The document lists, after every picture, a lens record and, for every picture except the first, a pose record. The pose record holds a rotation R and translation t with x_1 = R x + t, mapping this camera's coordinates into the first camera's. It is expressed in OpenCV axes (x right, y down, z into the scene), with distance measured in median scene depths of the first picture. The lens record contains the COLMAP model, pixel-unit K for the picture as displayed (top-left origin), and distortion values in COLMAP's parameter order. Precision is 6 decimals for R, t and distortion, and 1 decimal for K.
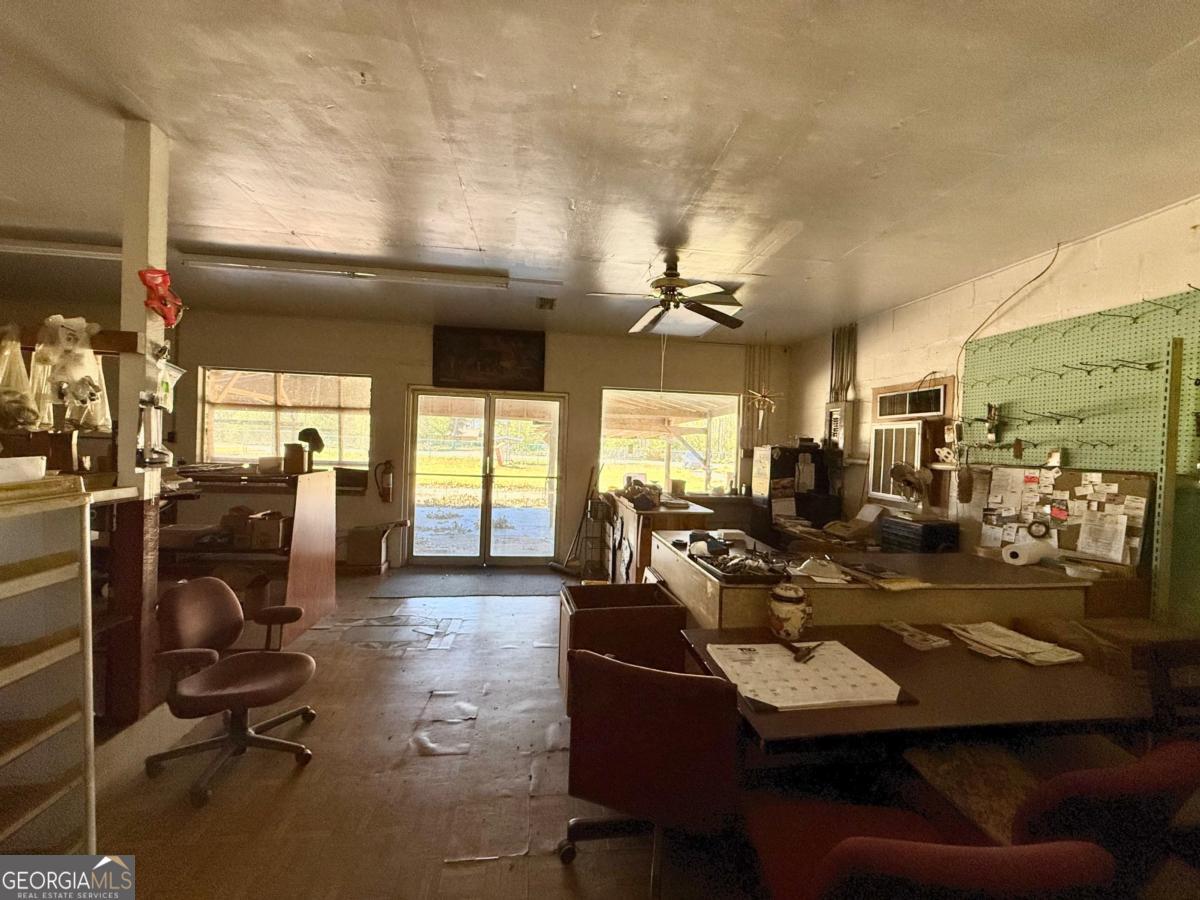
lens RADIAL K [[479.4, 0, 601.0], [0, 479.4, 452.6], [0, 0, 1]] dist [-0.001312, -0.000237]
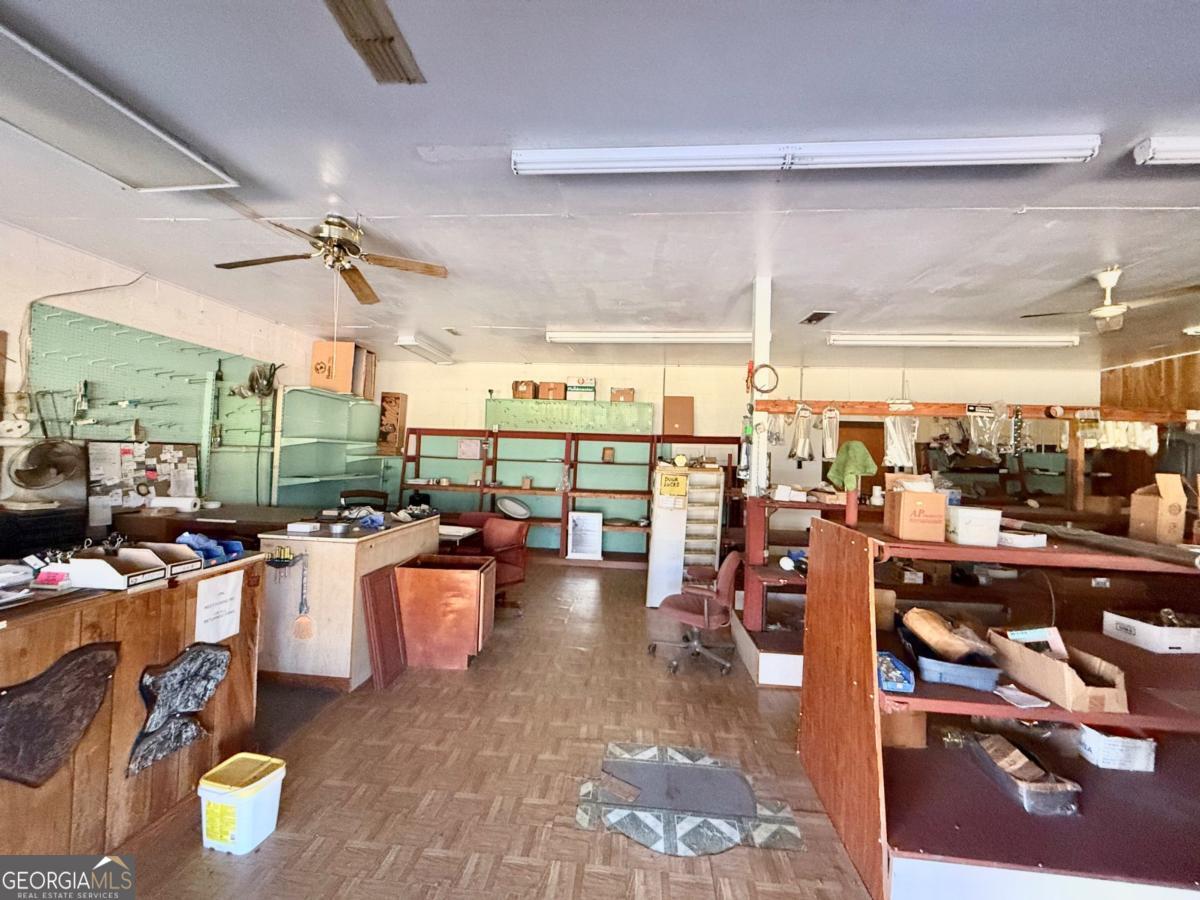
lens RADIAL K [[479.4, 0, 597.6], [0, 479.4, 447.0], [0, 0, 1]] dist [-0.001312, -0.000237]
pose [[-0.971067, -0.058280, 0.231587, -0.578680], [-0.059166, 0.998243, 0.003127, -0.031404], [-0.231362, -0.010666, -0.972809, 1.988882]]
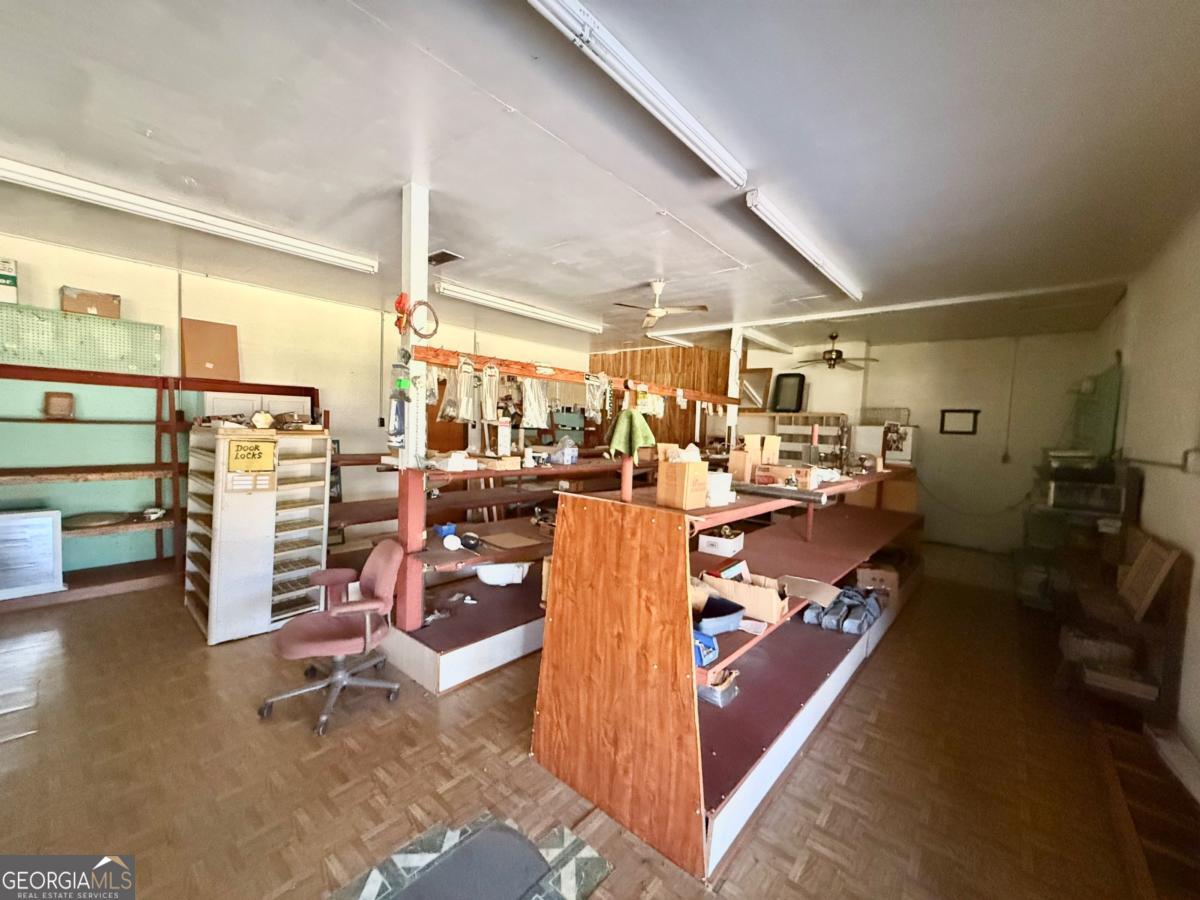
lens RADIAL K [[479.4, 0, 601.2], [0, 479.4, 449.1], [0, 0, 1]] dist [-0.001312, -0.000237]
pose [[-0.751090, -0.028430, -0.659588, -0.342226], [-0.071568, 0.996691, 0.038536, -0.028359], [0.656309, 0.076149, -0.750639, 1.696195]]
